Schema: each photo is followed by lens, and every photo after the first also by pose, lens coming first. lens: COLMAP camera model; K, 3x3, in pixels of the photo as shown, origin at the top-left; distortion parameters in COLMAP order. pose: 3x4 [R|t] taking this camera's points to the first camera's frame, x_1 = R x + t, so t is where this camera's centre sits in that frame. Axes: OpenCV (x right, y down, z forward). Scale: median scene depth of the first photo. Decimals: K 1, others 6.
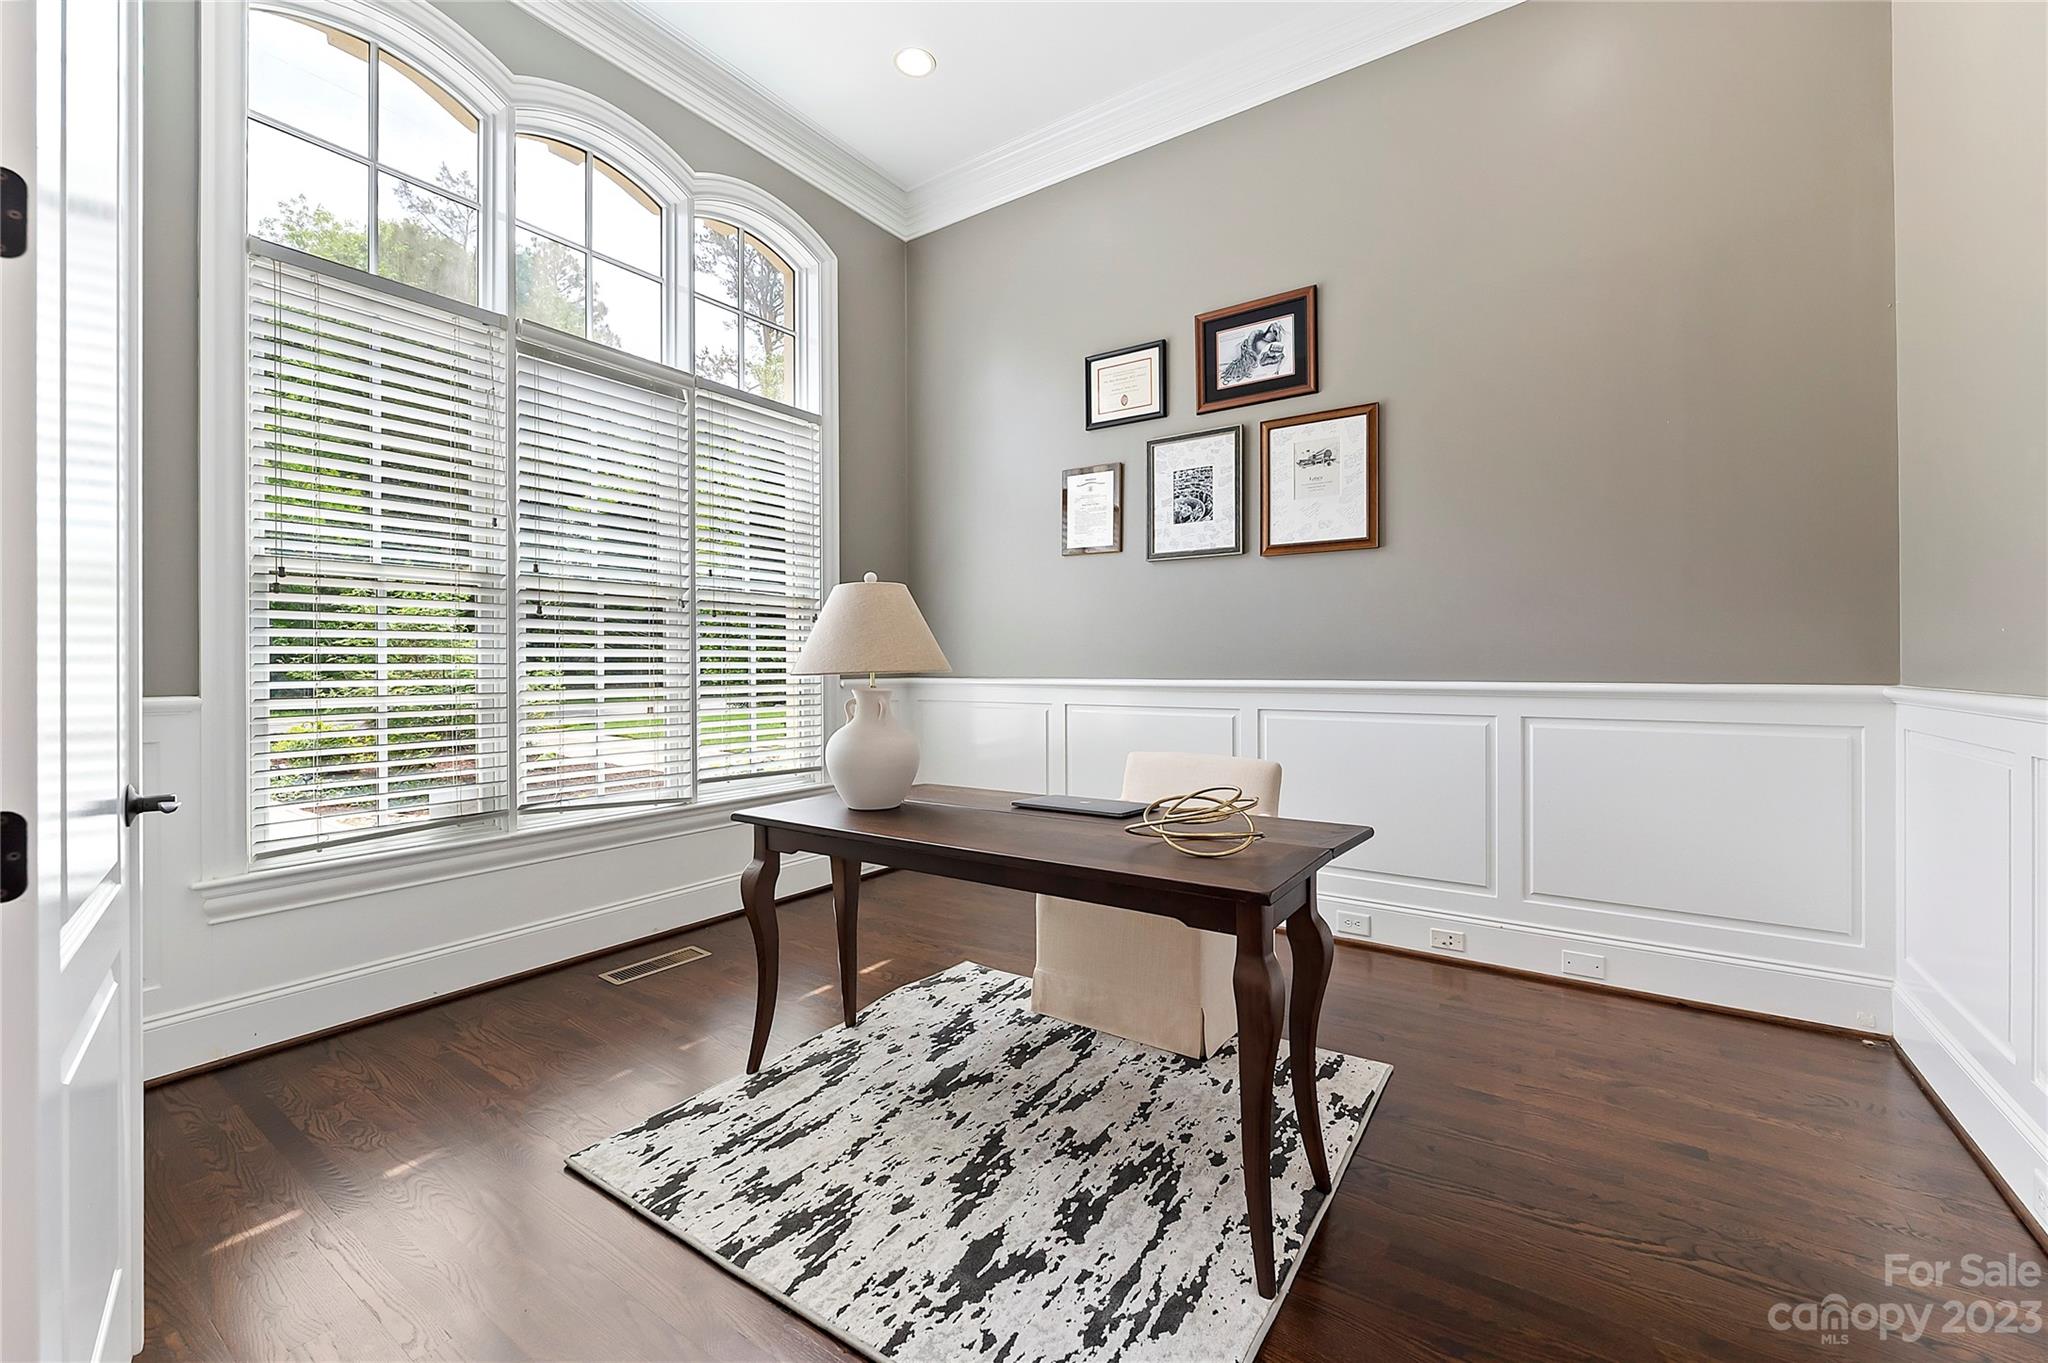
lens RADIAL K [[836.5, 0, 1020.7], [0, 836.5, 675.0], [0, 0, 1]] dist [-0.004852, -0.000800]
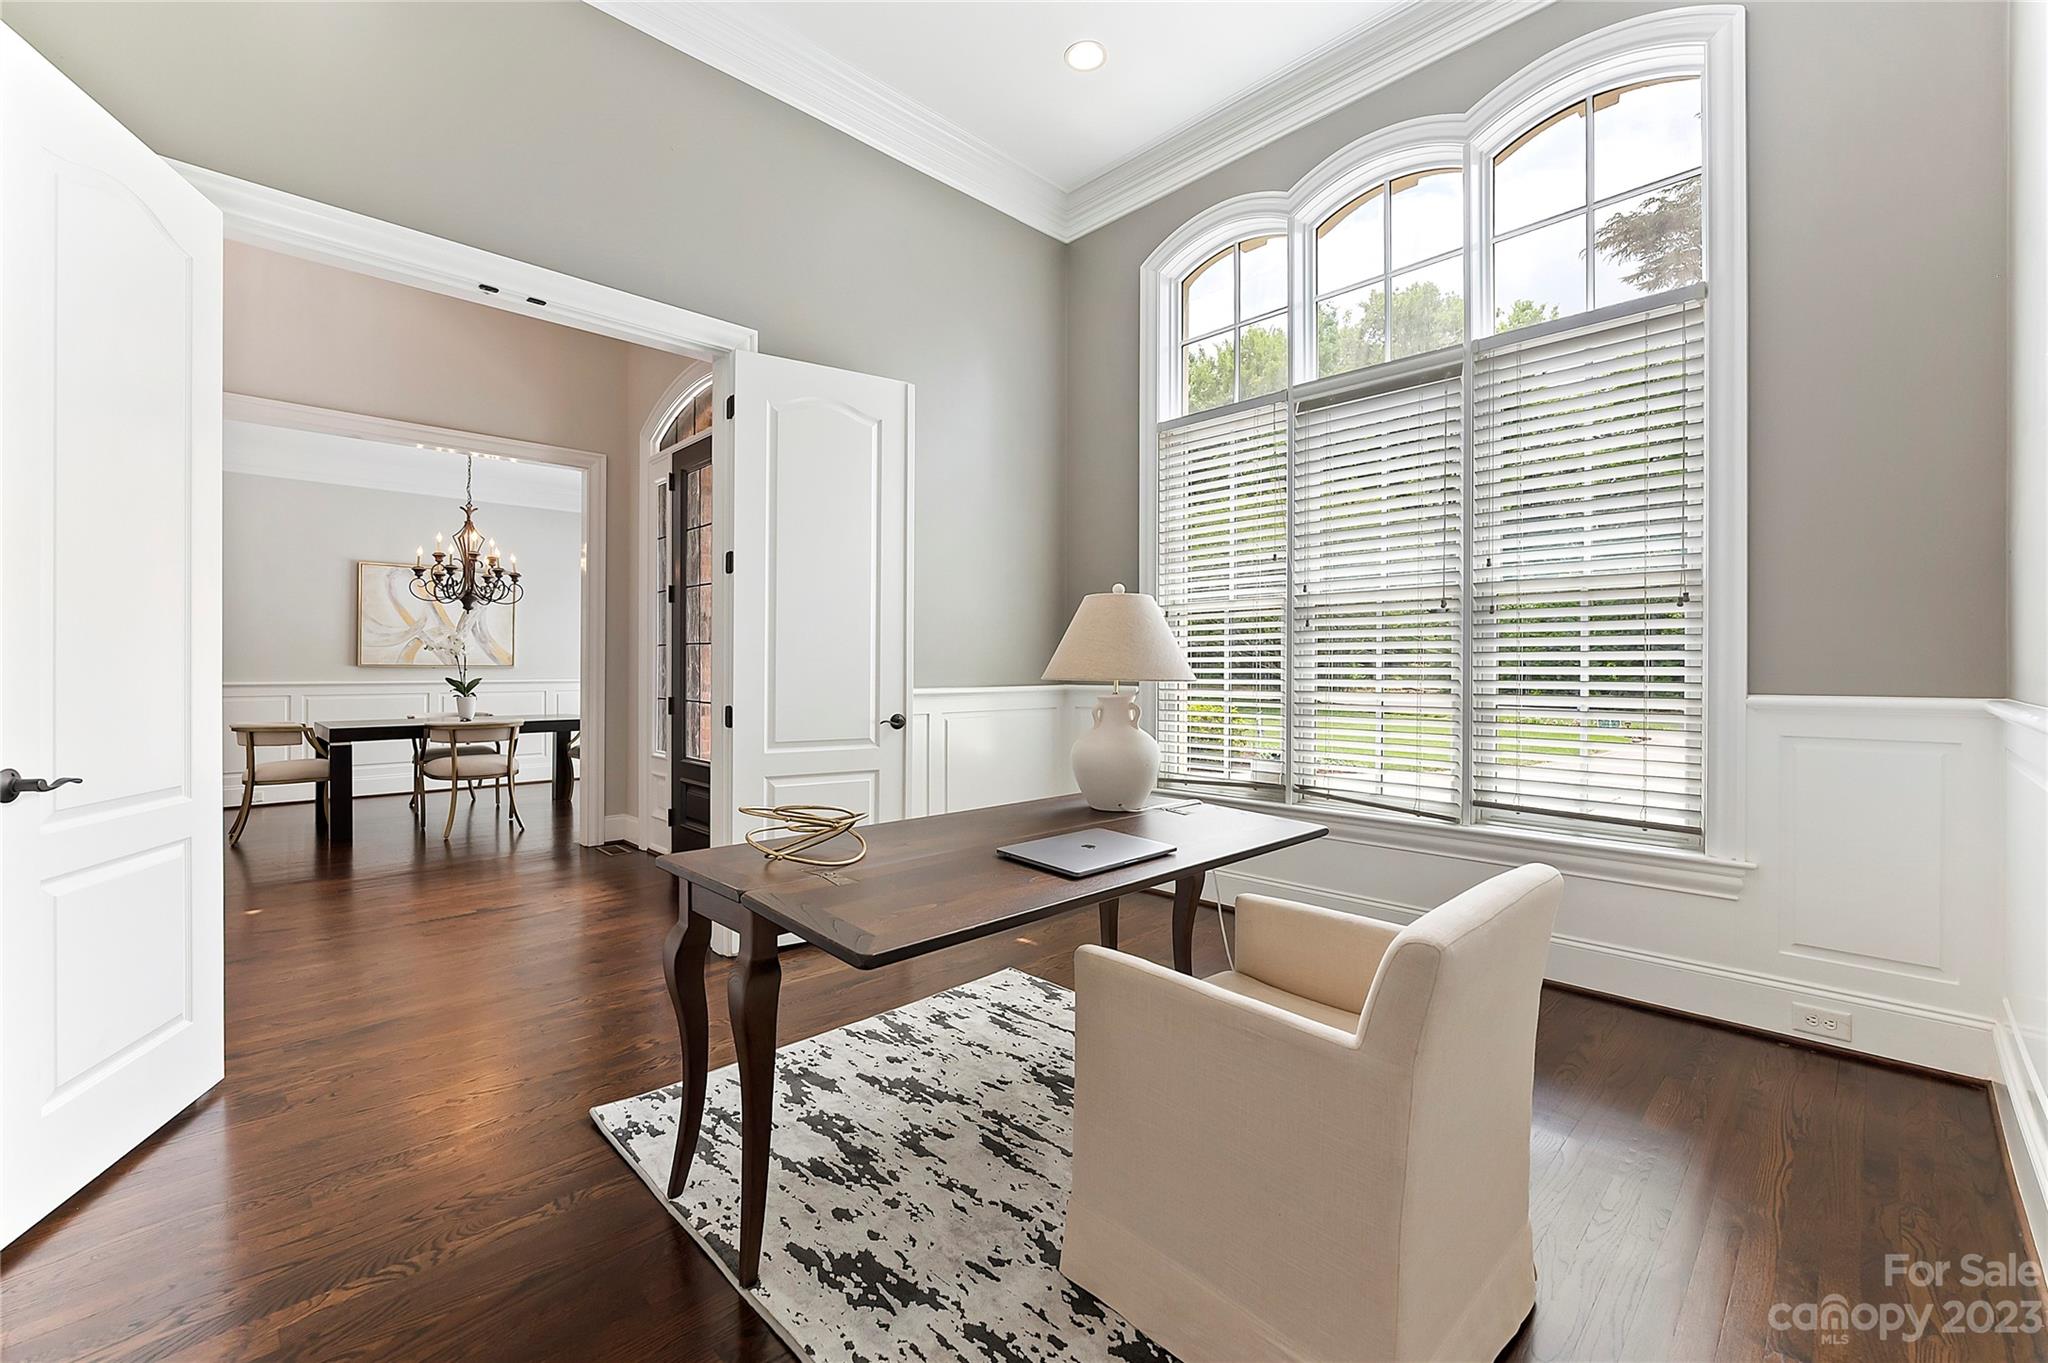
lens RADIAL K [[836.5, 0, 1032.1], [0, 836.5, 668.0], [0, 0, 1]] dist [-0.004852, -0.000800]
pose [[-0.198663, 0.002975, -0.980063, 1.129213], [0.001919, 0.999995, 0.002646, -0.027804], [0.980066, -0.001355, -0.198668, 1.429943]]
